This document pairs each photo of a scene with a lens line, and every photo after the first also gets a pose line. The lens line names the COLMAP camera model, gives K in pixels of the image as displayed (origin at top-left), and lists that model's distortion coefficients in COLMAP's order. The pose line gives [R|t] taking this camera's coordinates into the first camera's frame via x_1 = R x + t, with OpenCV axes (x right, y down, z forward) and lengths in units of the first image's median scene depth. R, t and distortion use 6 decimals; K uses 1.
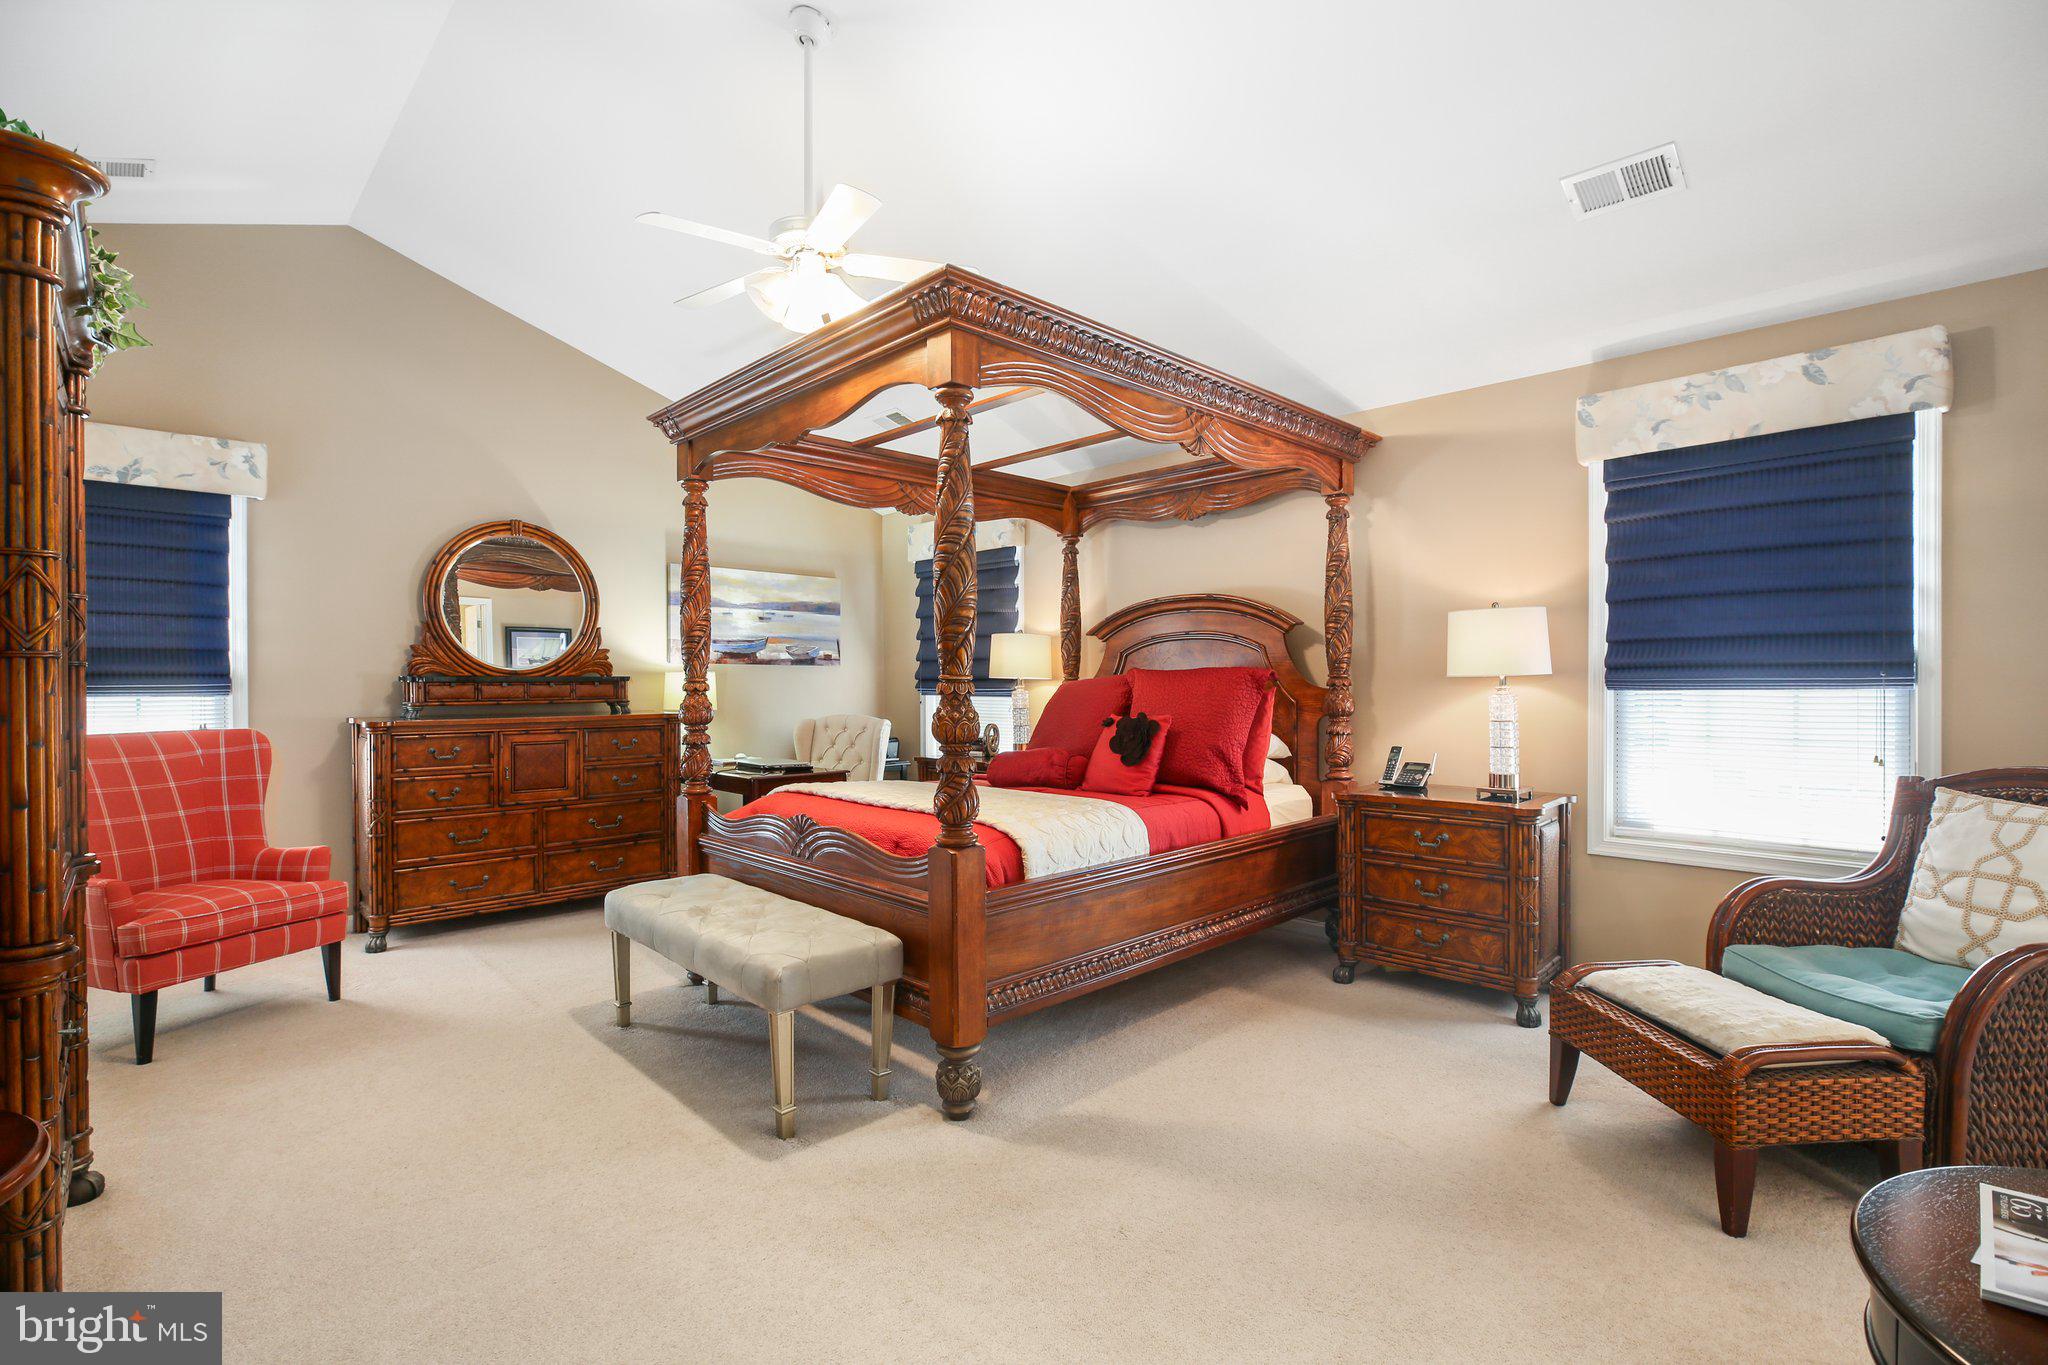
lens RADIAL K [[937.2, 0, 950.5], [0, 937.2, 683.6], [0, 0, 1]] dist [-0.019677, 0.002000]
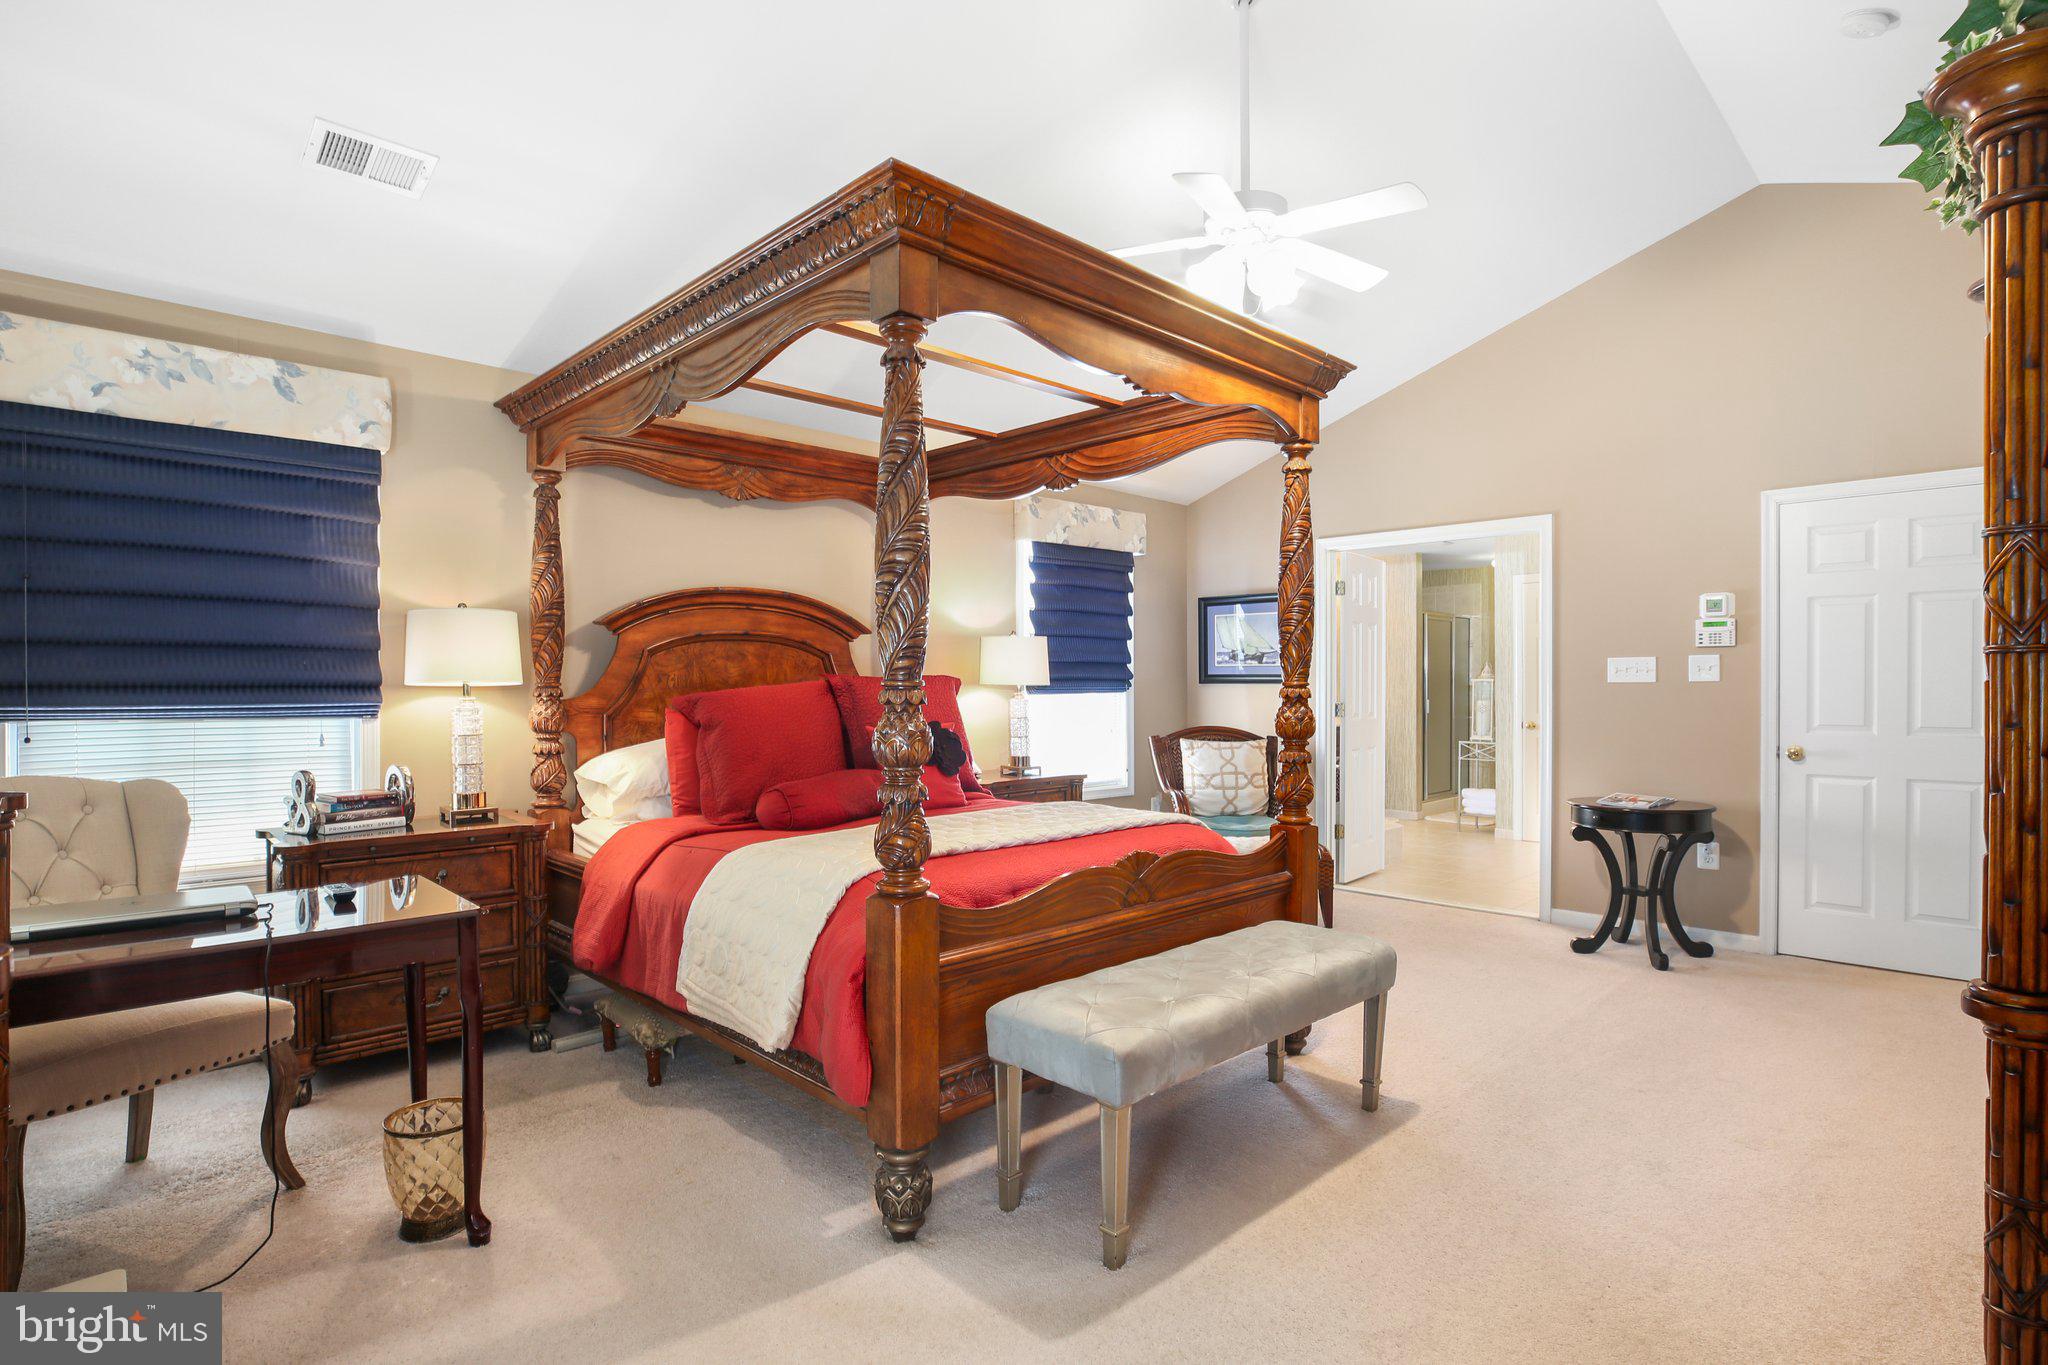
lens RADIAL K [[1056.0, 0, 1016.7], [0, 1056.0, 695.3], [0, 0, 1]] dist [-0.000711, -0.000338]
pose [[-0.011539, 0.000576, 0.999933, -1.326412], [0.006537, 0.999979, -0.000501, 0.011967], [-0.999912, 0.006531, -0.011542, 1.377626]]
